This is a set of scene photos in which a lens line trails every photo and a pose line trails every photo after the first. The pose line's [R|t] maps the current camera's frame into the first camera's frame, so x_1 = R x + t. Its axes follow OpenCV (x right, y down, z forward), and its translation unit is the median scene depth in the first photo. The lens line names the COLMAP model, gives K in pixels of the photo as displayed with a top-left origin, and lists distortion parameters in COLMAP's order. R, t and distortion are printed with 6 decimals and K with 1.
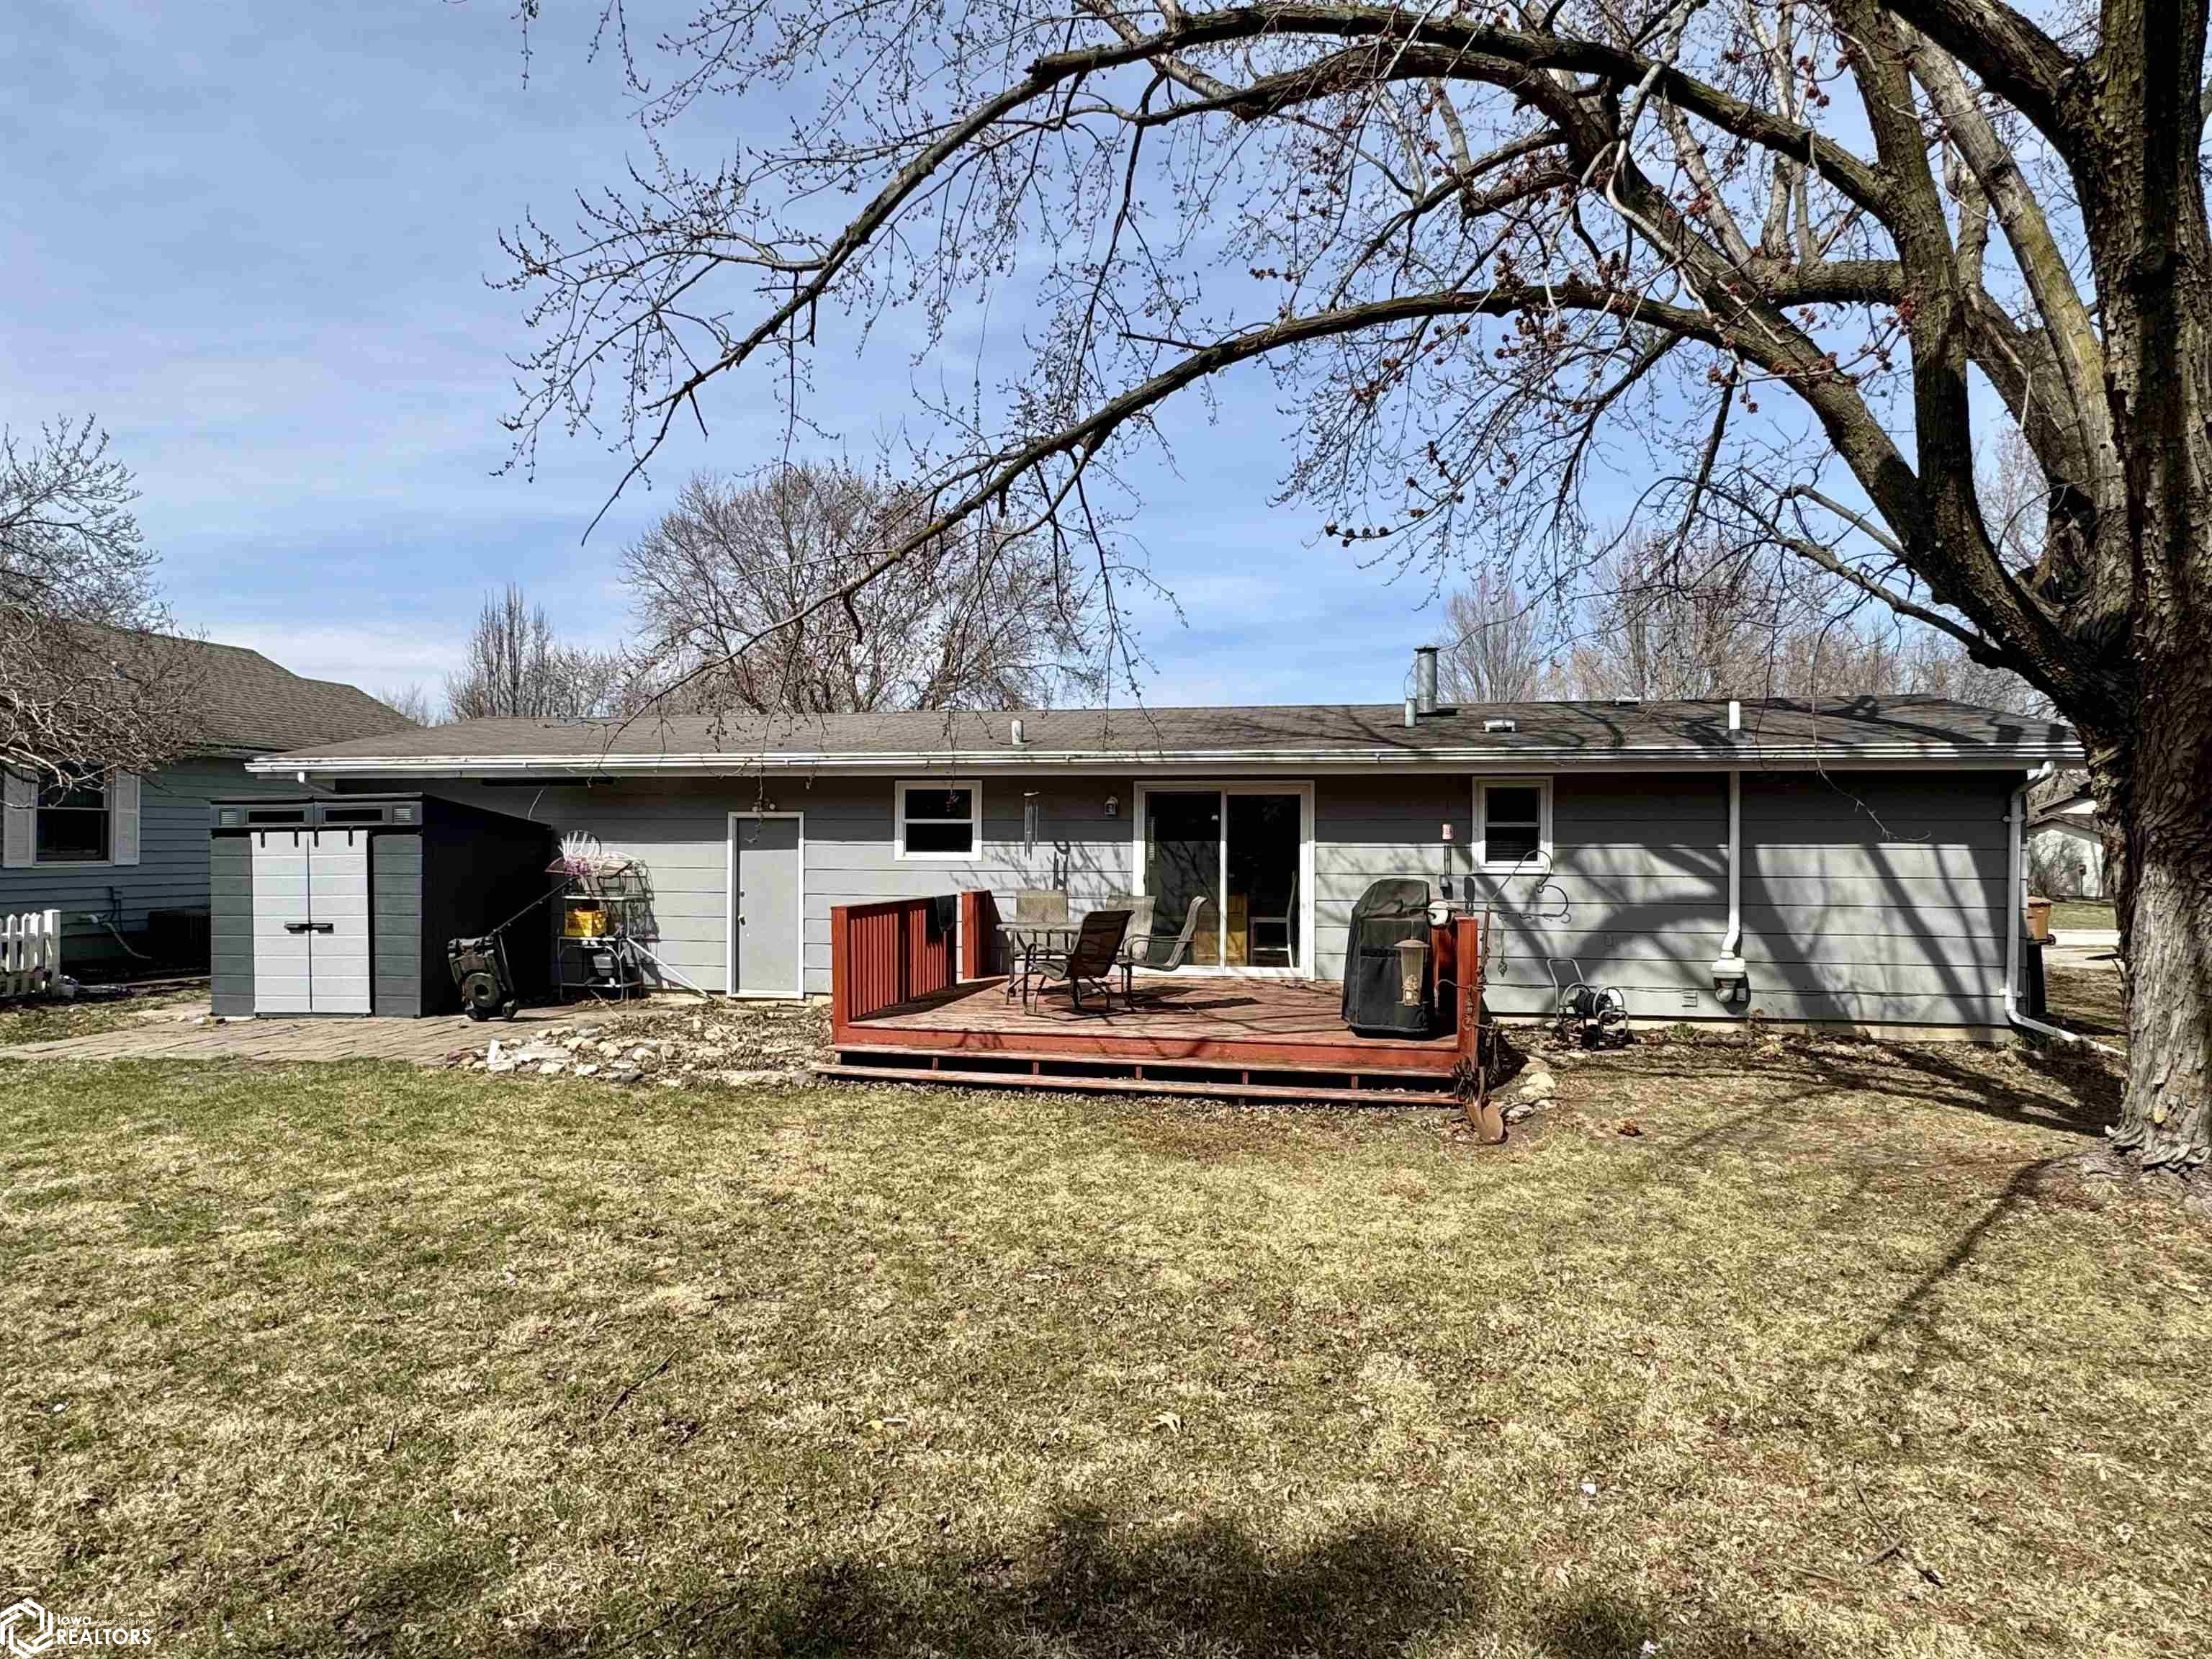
lens RADIAL K [[1315.8, 0, 1097.4], [0, 1315.8, 838.8], [0, 0, 1]] dist [-0.003539, 0.001152]
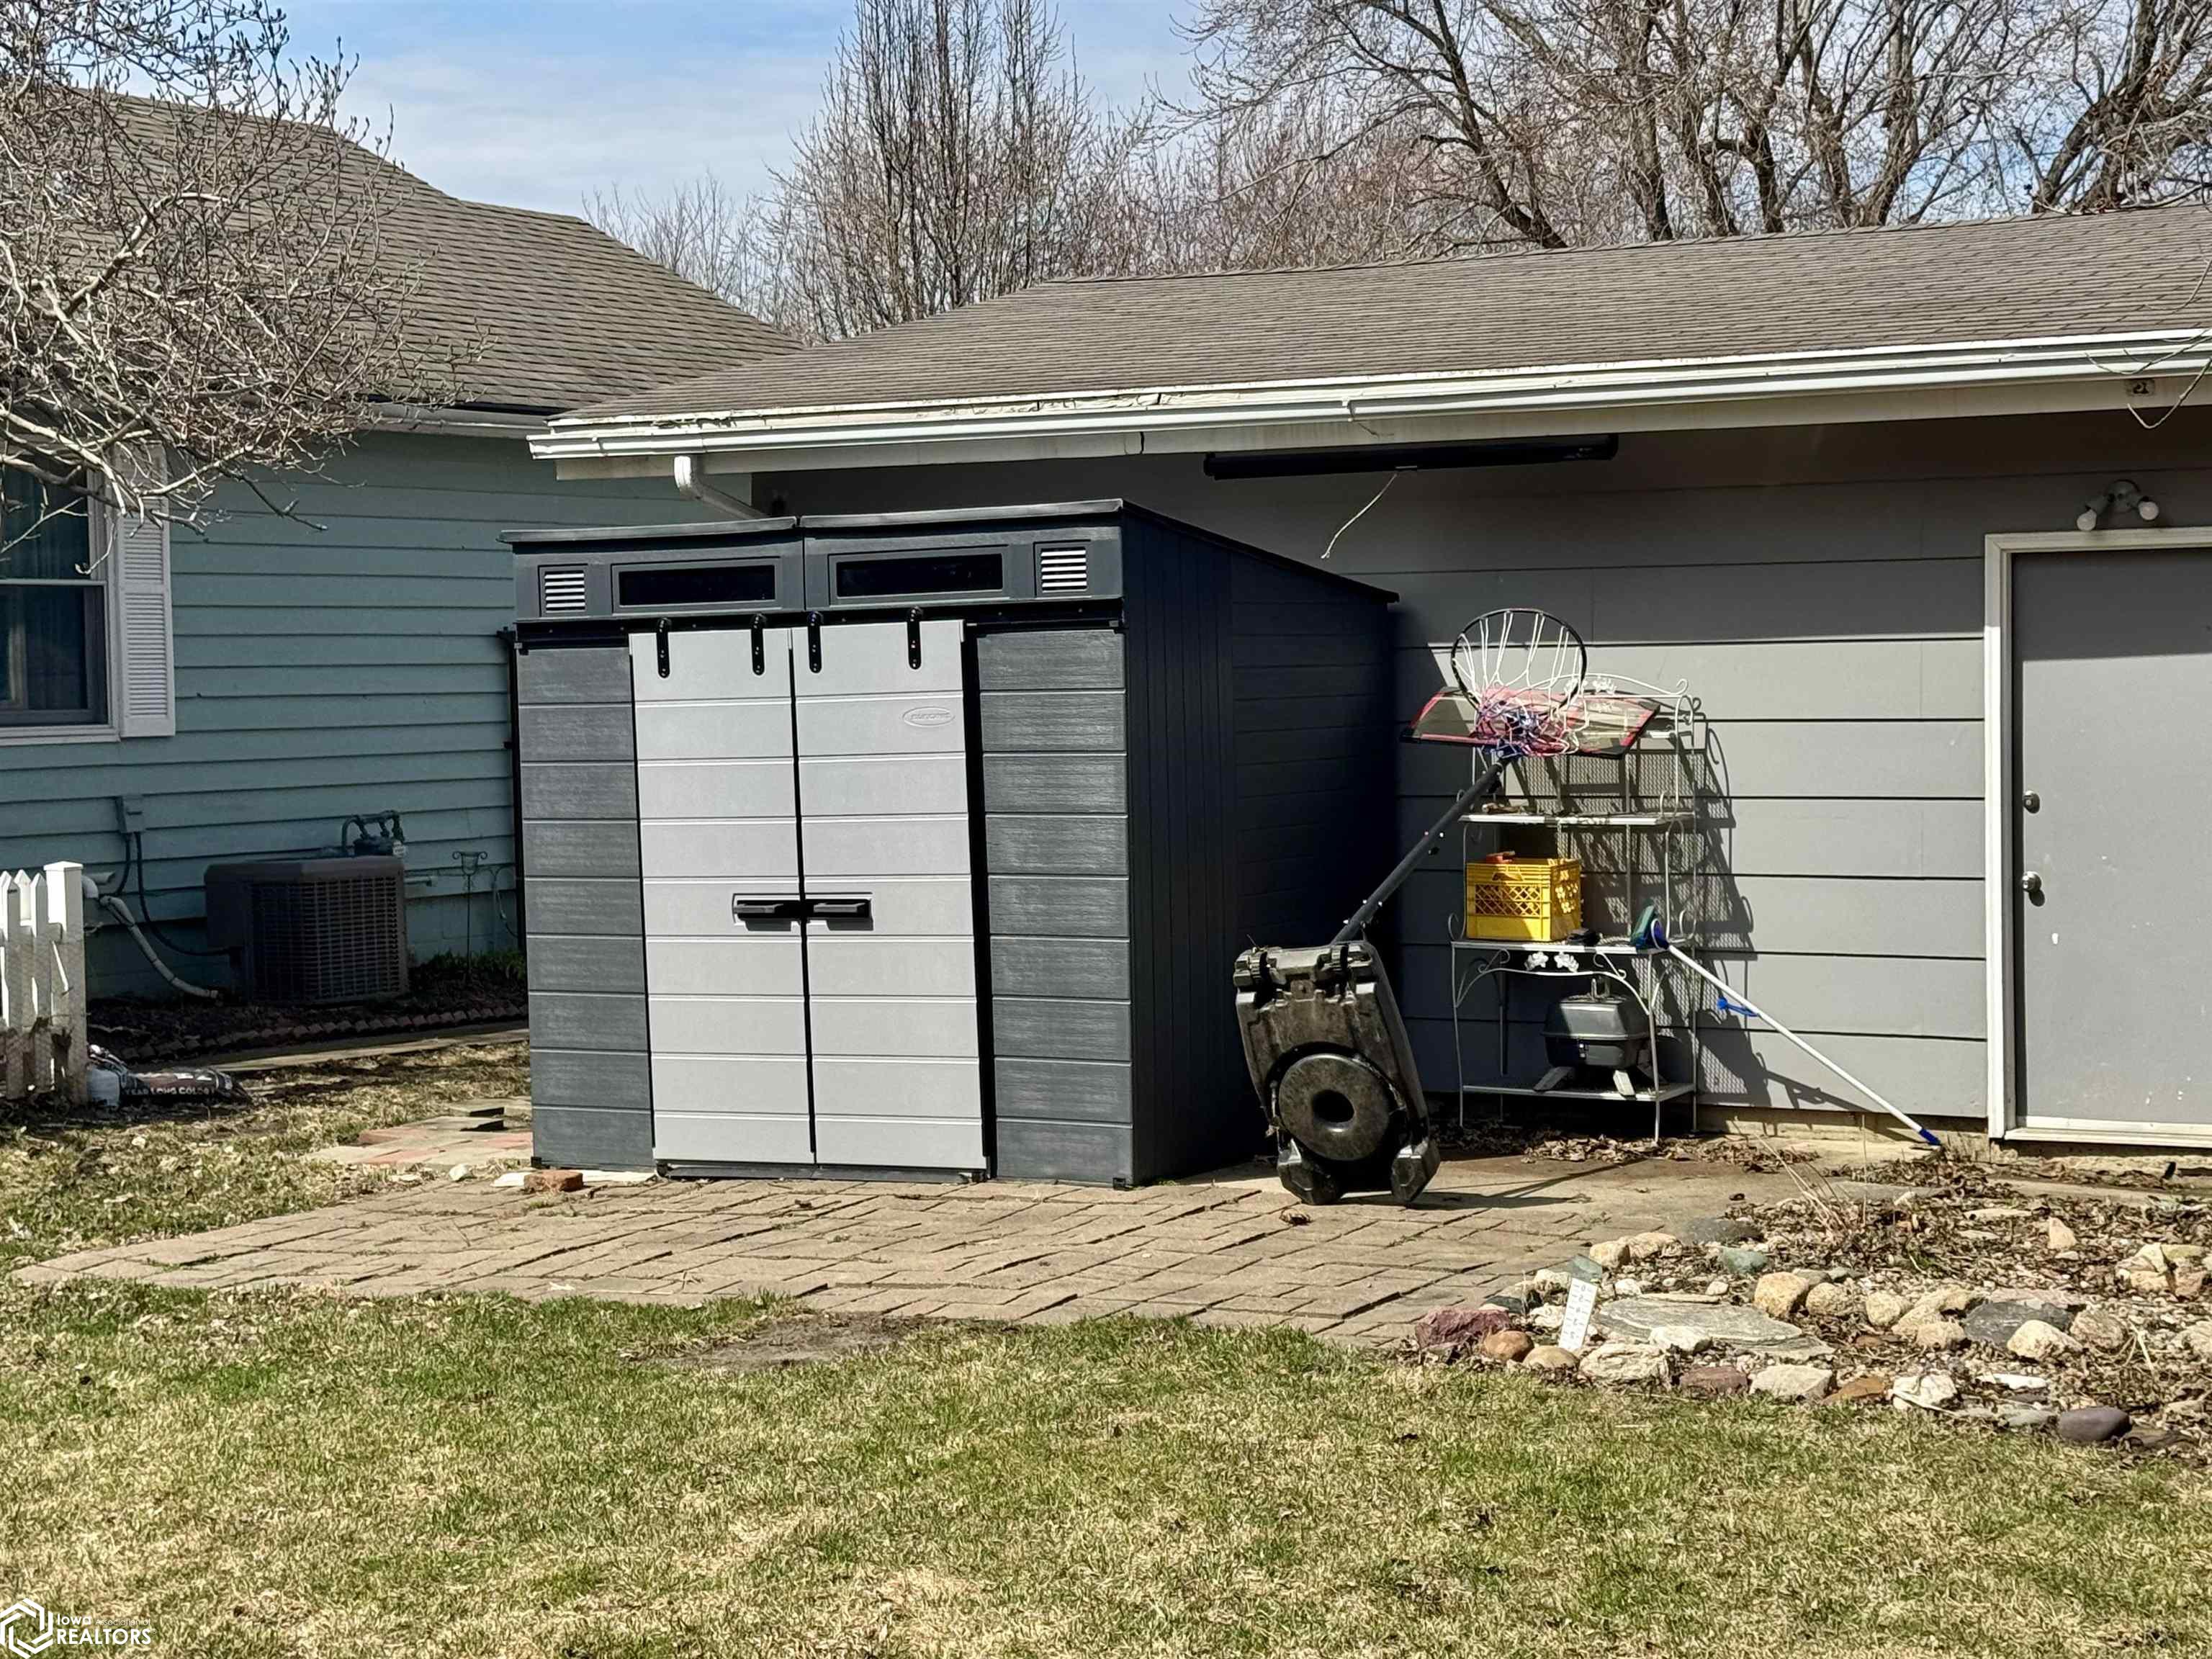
lens RADIAL K [[3941.2, 0, 1106.7], [0, 3941.2, 831.5], [0, 0, 1]] dist [0.185591, 0.000000]
pose [[0.950300, -0.004877, -0.311298, -0.205225], [0.020116, 0.998750, 0.045759, 0.002061], [0.310685, -0.049747, 0.949210, 0.062809]]
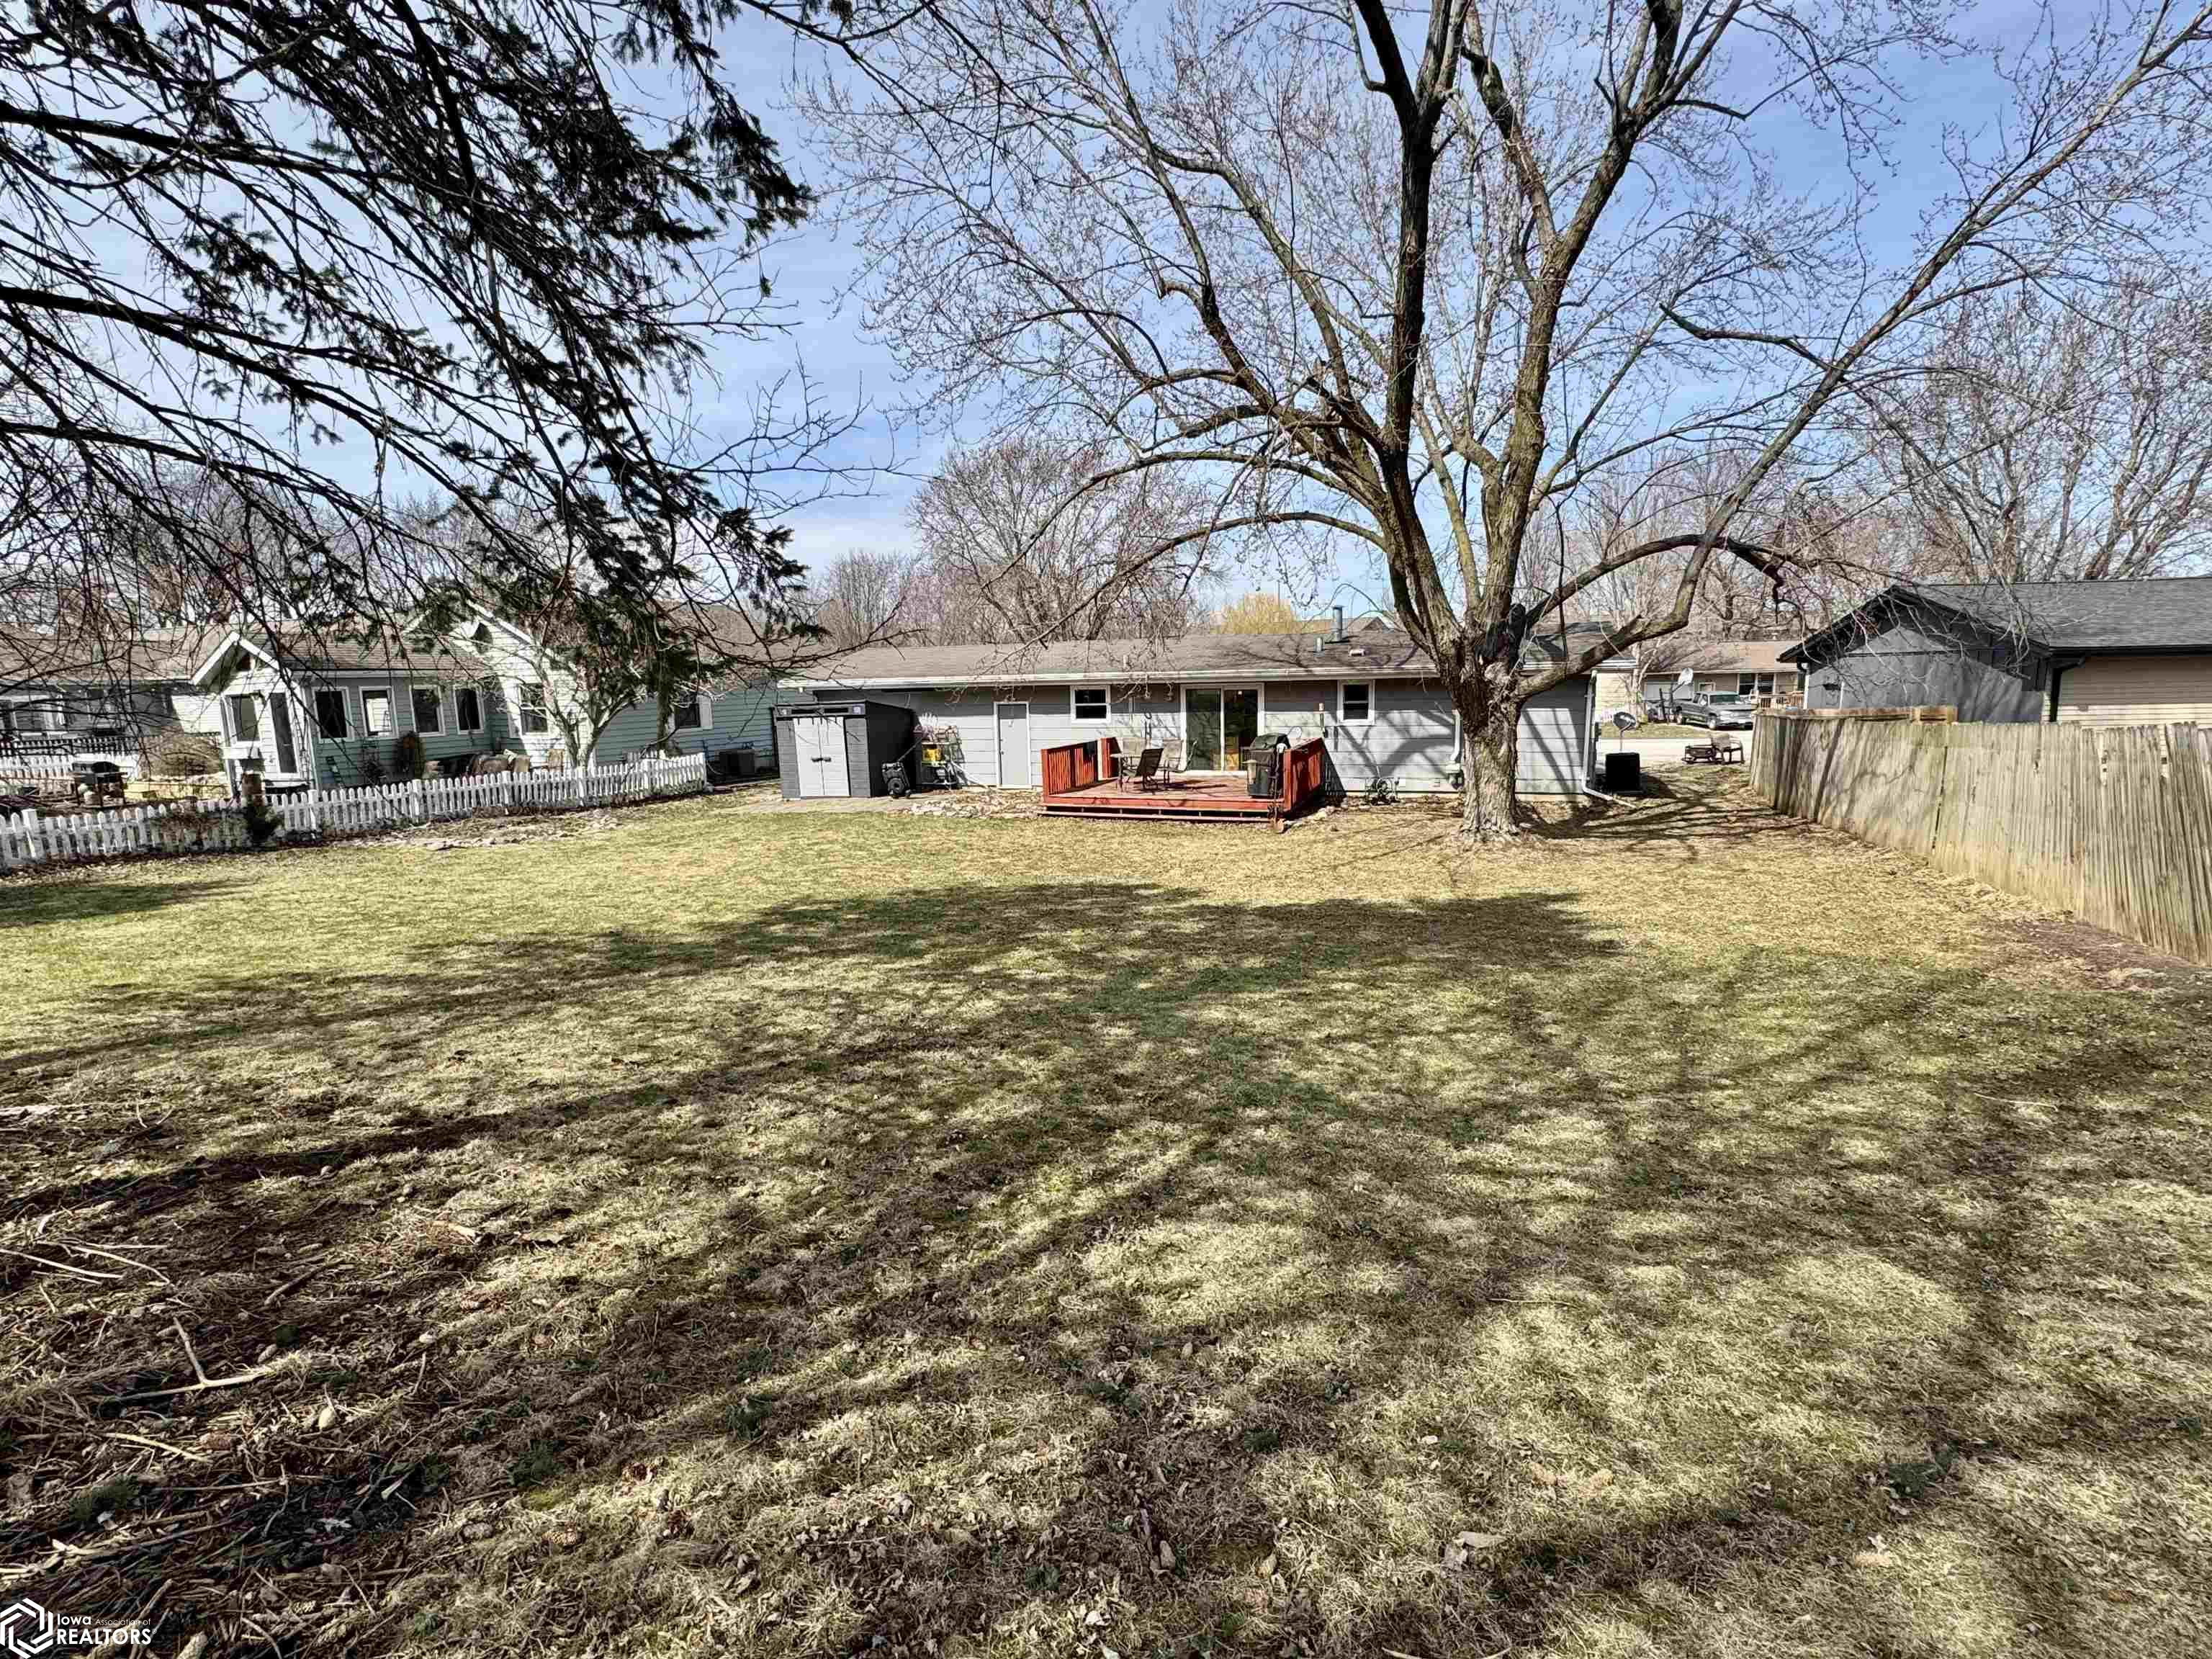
lens RADIAL K [[1040.2, 0, 1099.2], [0, 1040.2, 819.0], [0, 0, 1]] dist [-0.000464, -0.000033]
pose [[0.988068, -0.007447, -0.153841, 0.159648], [0.028965, 0.989994, 0.138104, -0.065897], [0.151273, -0.140913, 0.978397, -0.711289]]
